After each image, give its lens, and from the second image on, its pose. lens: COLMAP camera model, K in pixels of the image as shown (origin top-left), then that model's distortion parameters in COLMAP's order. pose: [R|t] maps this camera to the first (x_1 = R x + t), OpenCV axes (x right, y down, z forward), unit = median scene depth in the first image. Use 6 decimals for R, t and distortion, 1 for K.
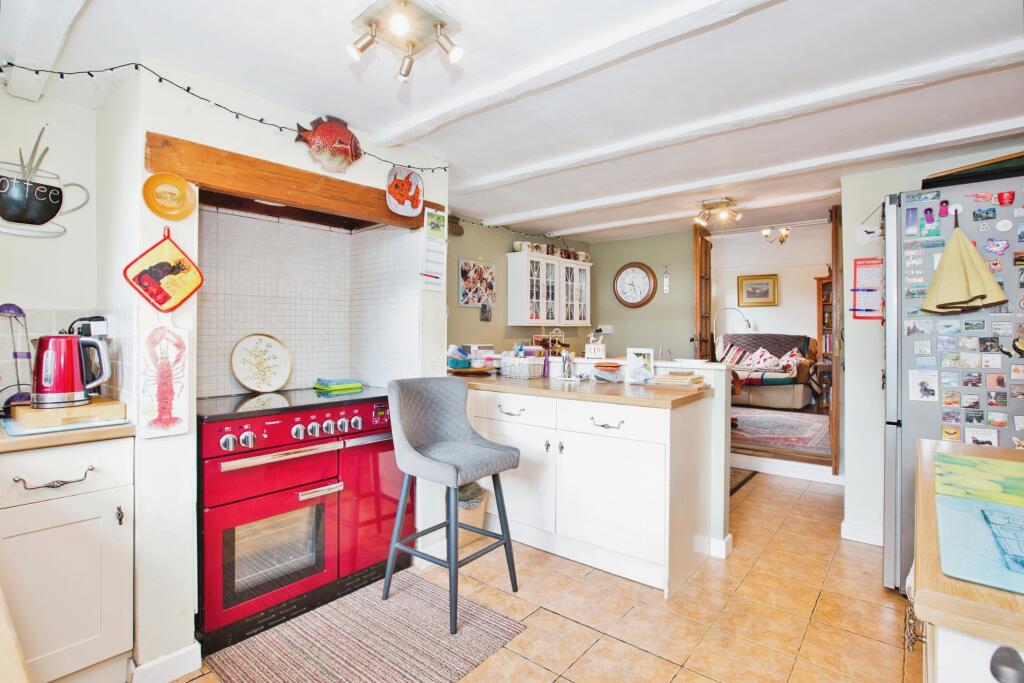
lens RADIAL K [[514.6, 0, 504.7], [0, 514.6, 318.8], [0, 0, 1]] dist [-0.001879, -0.000172]
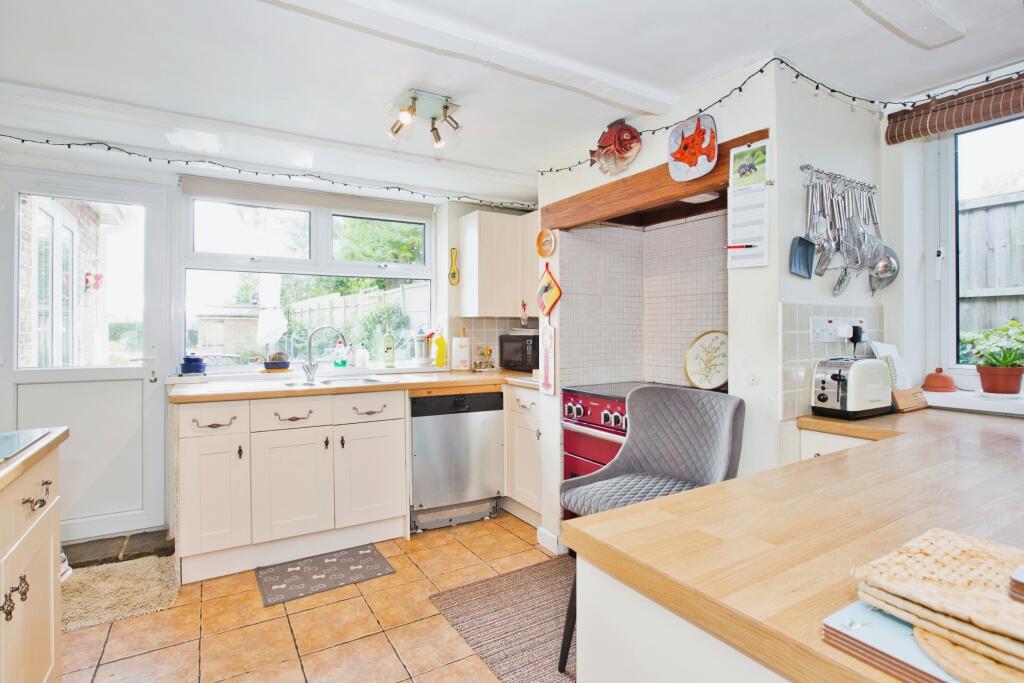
lens RADIAL K [[514.6, 0, 512.1], [0, 514.6, 335.2], [0, 0, 1]] dist [-0.001879, -0.000172]
pose [[-0.323650, 0.009978, -0.946124, 0.255900], [0.009637, 0.999927, 0.007248, 0.011029], [0.946128, -0.006772, -0.323723, 0.401269]]
